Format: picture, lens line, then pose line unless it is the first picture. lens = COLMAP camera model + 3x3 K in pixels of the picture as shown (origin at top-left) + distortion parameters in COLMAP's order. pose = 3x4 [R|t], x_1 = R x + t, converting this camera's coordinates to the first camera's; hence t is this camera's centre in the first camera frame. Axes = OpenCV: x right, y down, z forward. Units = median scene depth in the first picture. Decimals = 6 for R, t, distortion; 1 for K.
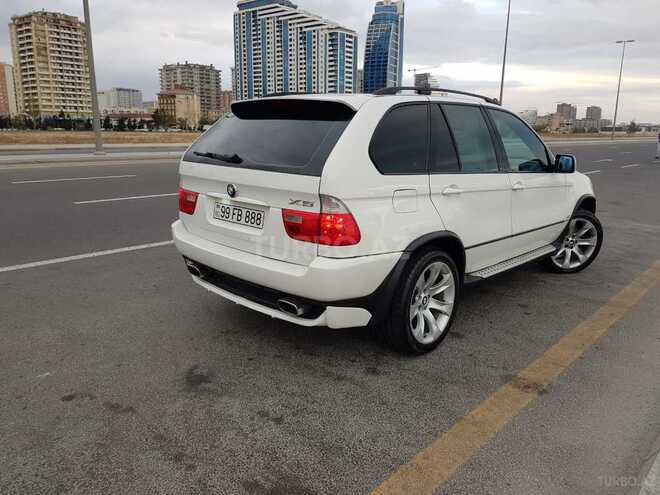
lens RADIAL K [[529.8, 0, 330.1], [0, 529.8, 228.3], [0, 0, 1]] dist [0.021829, -0.003696]
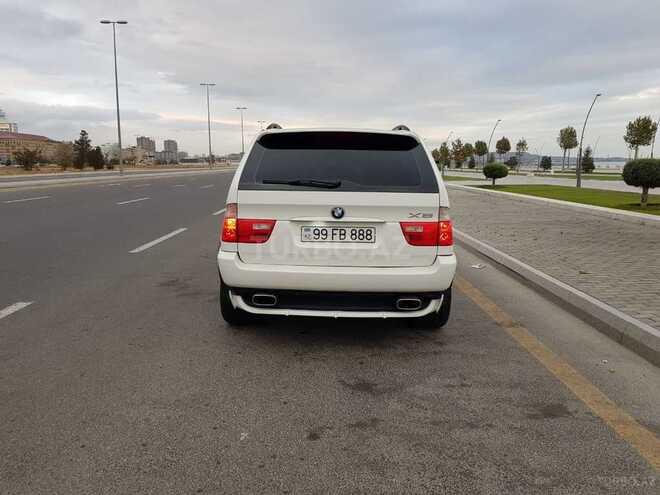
lens RADIAL K [[529.8, 0, 330.1], [0, 529.8, 228.3], [0, 0, 1]] dist [0.021829, -0.003696]
pose [[0.707944, -0.091381, 0.700332, -0.977607], [0.131997, 0.991242, -0.004092, -0.036907], [-0.693824, 0.095339, 0.713806, 0.239049]]
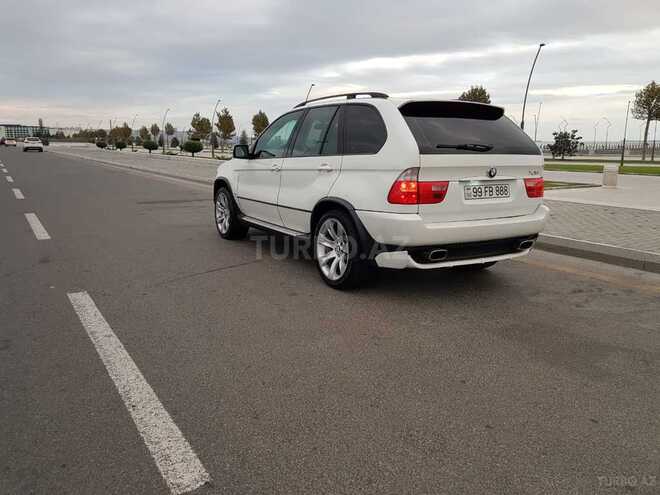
lens RADIAL K [[529.8, 0, 330.1], [0, 529.8, 228.3], [0, 0, 1]] dist [0.021829, -0.003696]
pose [[0.247473, -0.166657, 0.954454, -1.540076], [0.176499, 0.976367, 0.124720, -0.169529], [-0.952683, 0.137595, 0.271039, 1.058152]]
